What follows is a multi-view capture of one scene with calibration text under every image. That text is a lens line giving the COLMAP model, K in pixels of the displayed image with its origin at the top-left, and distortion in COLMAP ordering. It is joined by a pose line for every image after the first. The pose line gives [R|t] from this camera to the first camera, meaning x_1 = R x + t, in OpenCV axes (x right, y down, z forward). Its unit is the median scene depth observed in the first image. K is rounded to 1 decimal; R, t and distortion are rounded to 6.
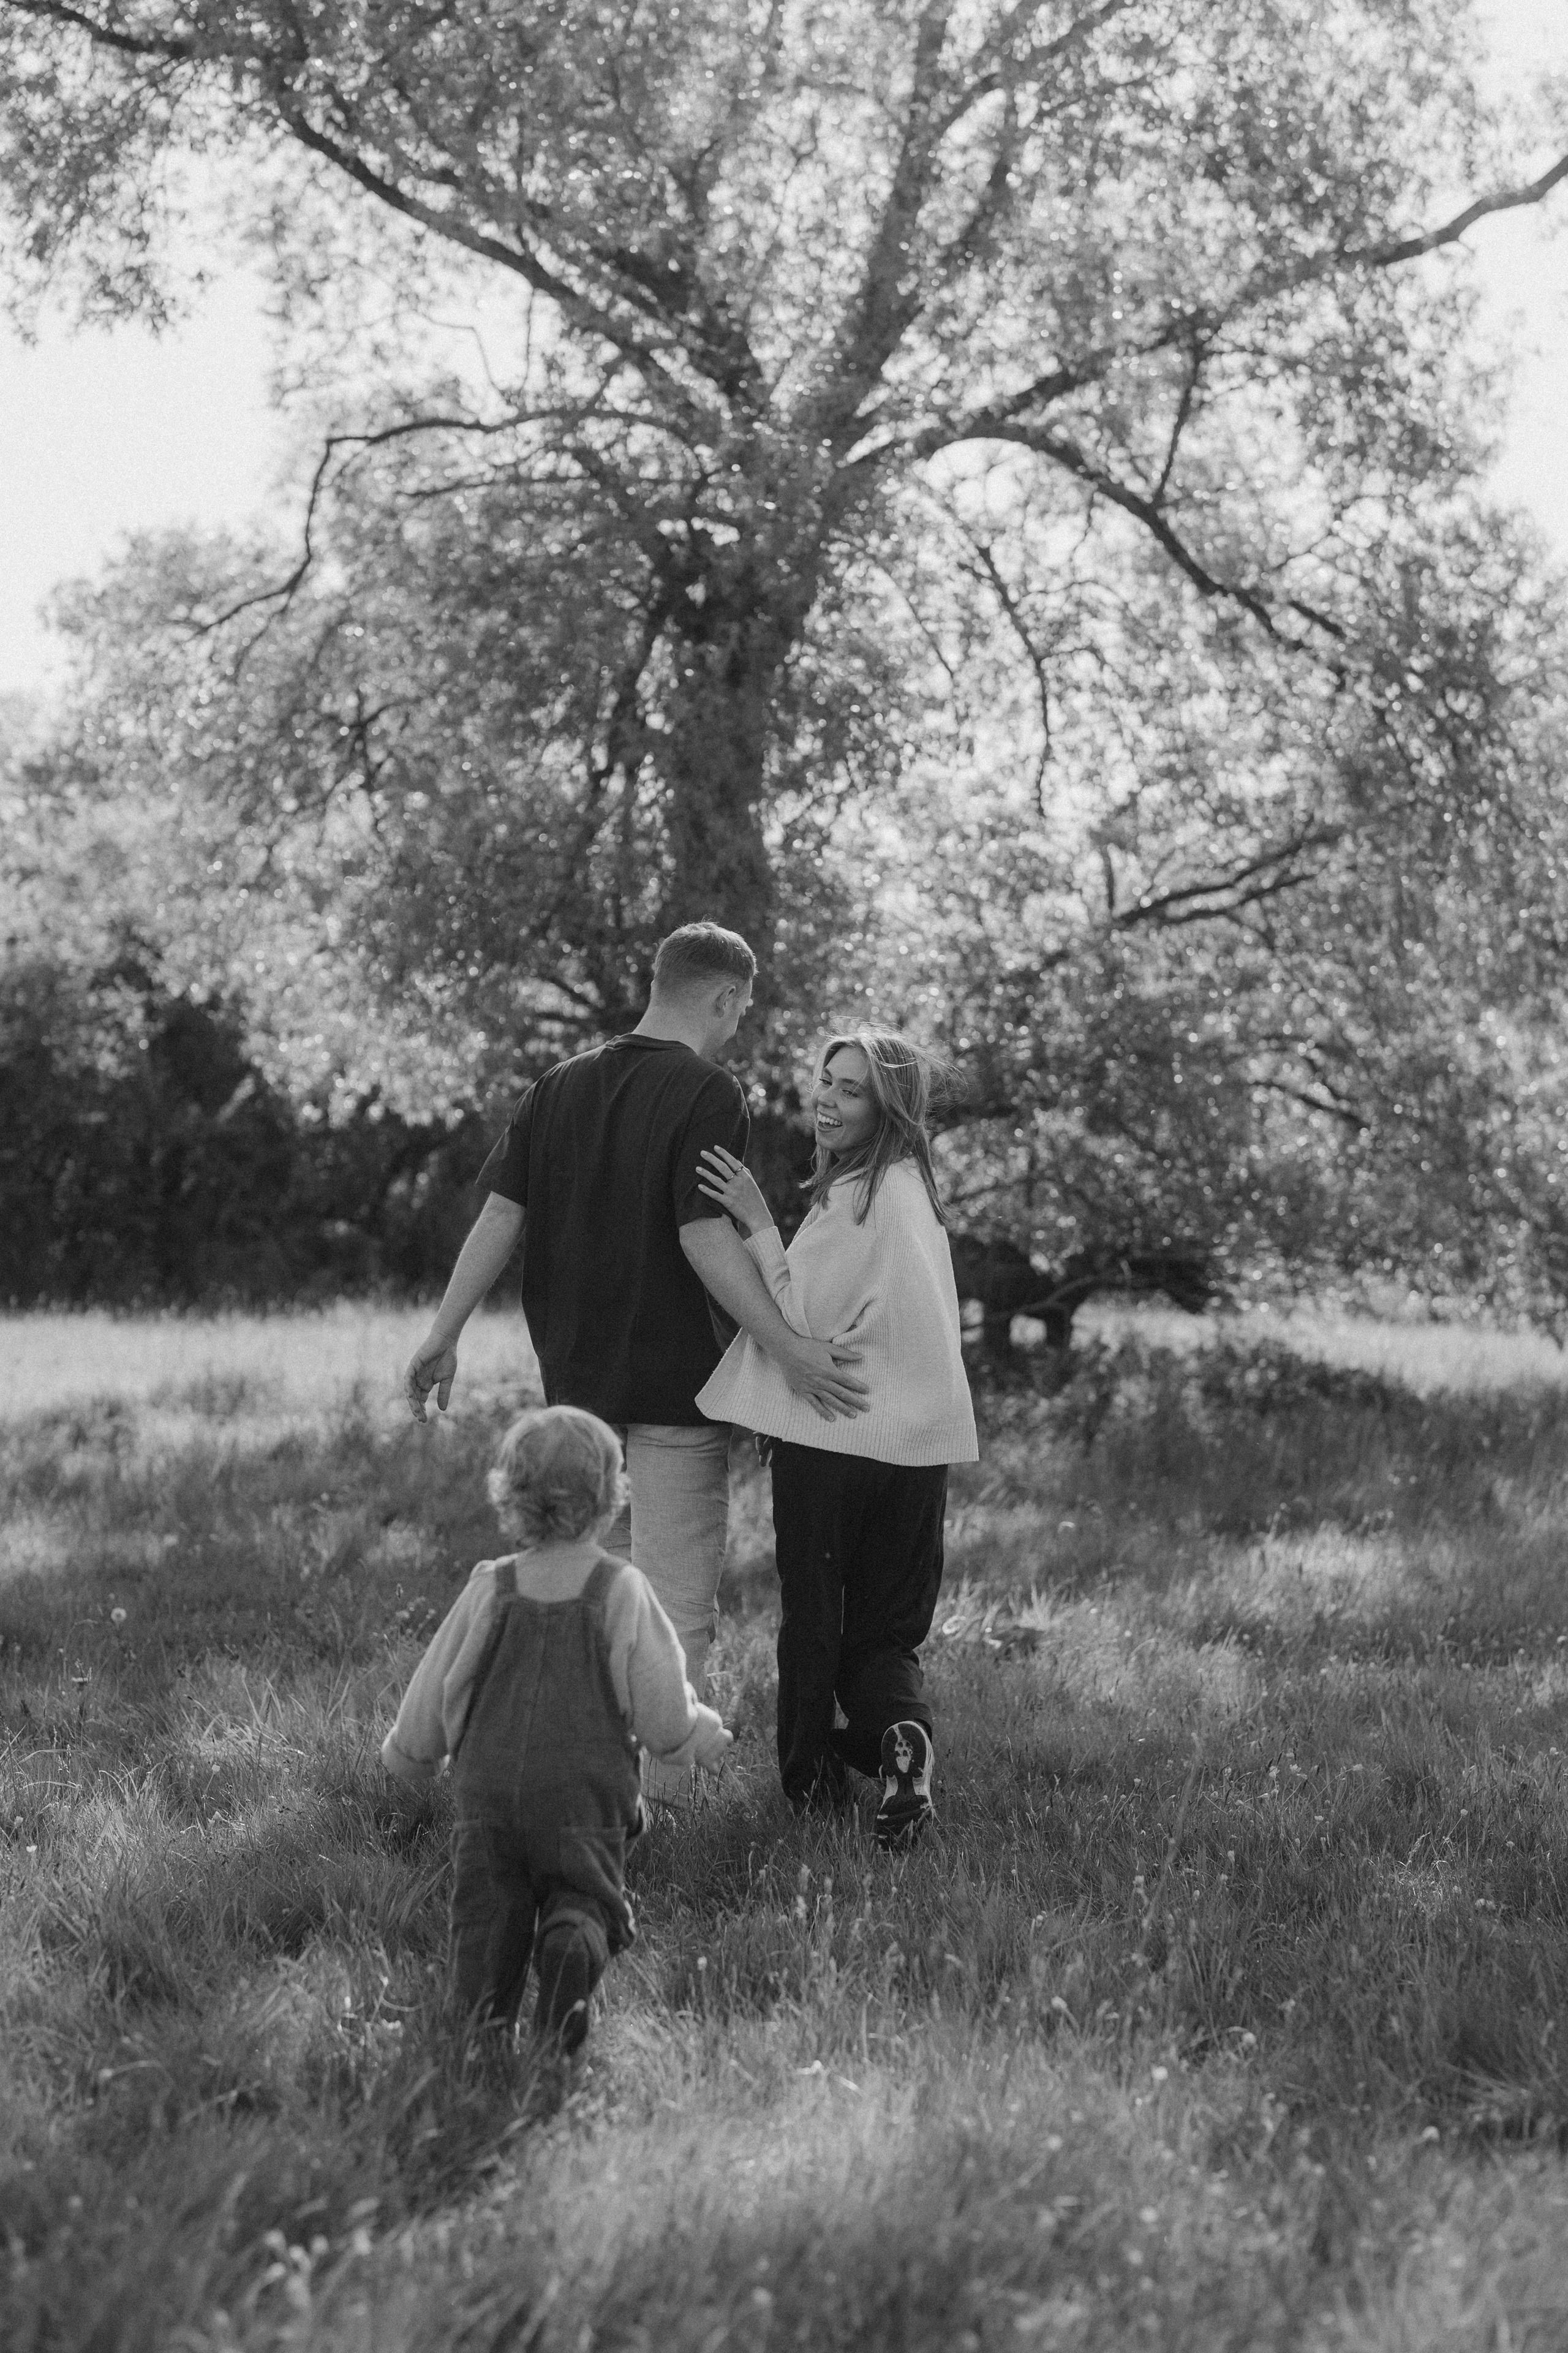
lens RADIAL K [[3276.3, 0, 795.5], [0, 3276.3, 1203.8], [0, 0, 1]] dist [0.022972, 0.060286]
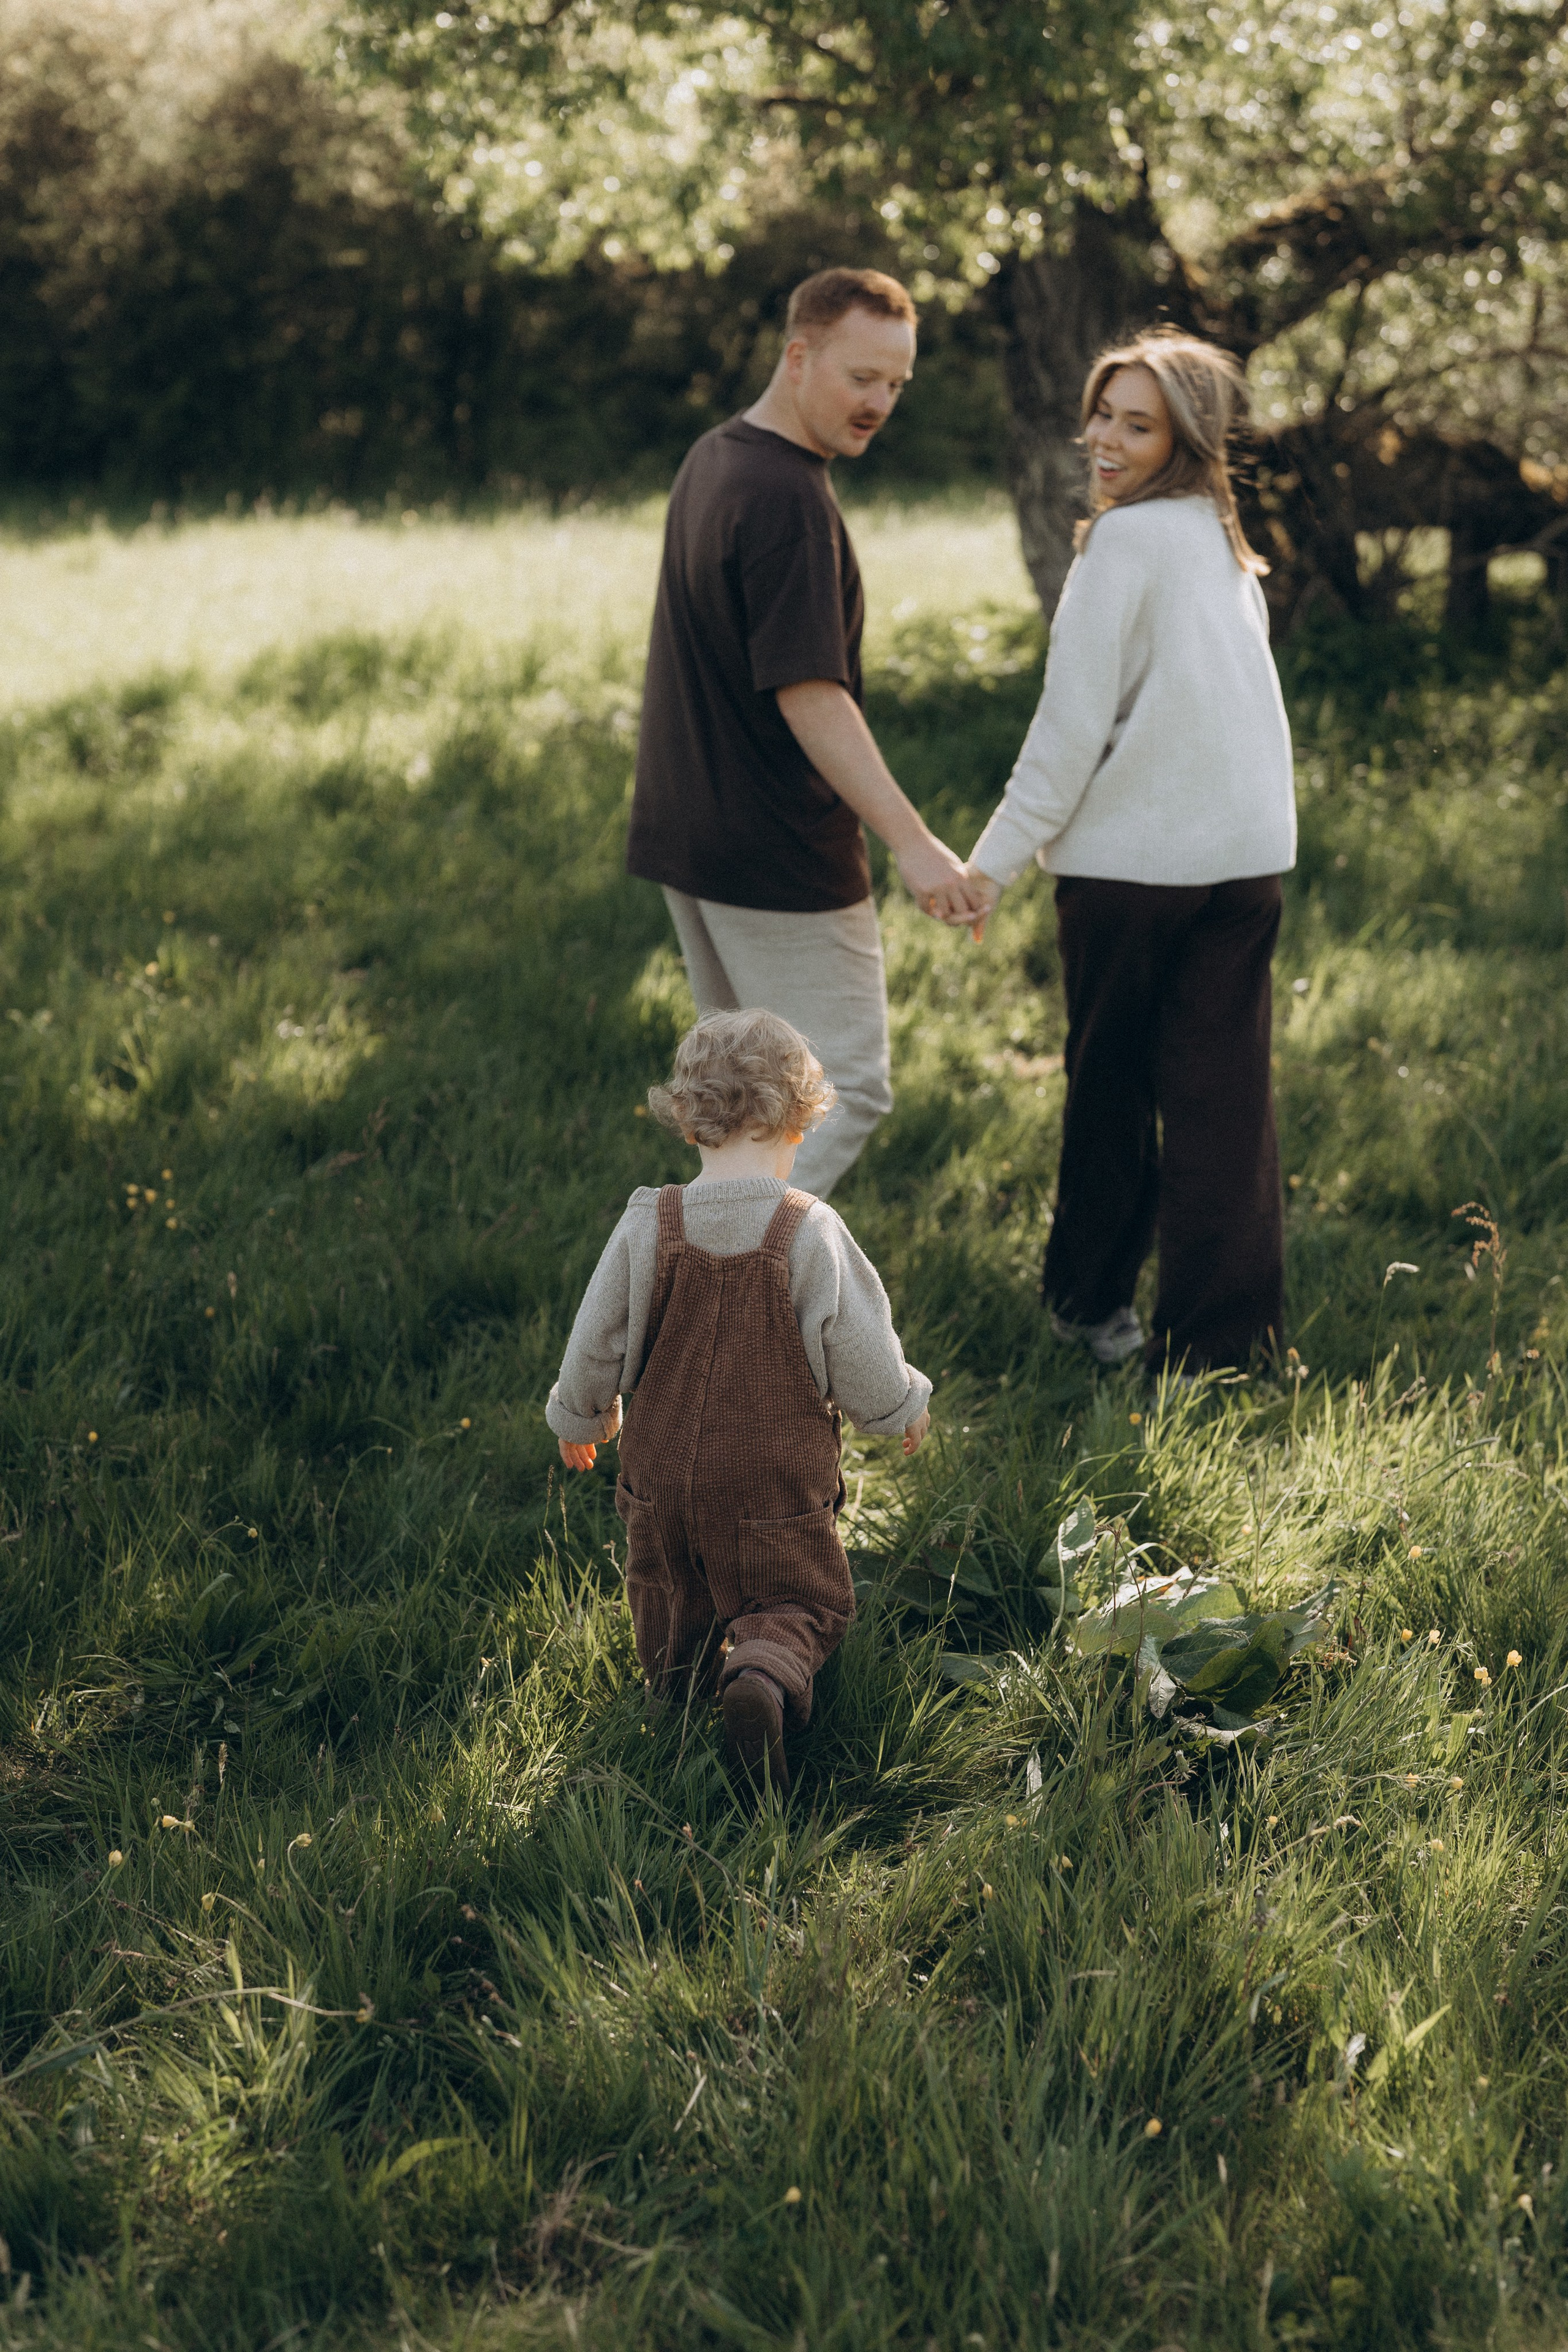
lens RADIAL K [[3275.2, 0, 795.5], [0, 3275.2, 1203.3], [0, 0, 1]] dist [0.022972, 0.060286]
pose [[0.989083, 0.035277, -0.143078, 0.025894], [0.002108, 0.967439, 0.253097, -0.008368], [0.147348, -0.250635, 0.956802, 0.275439]]
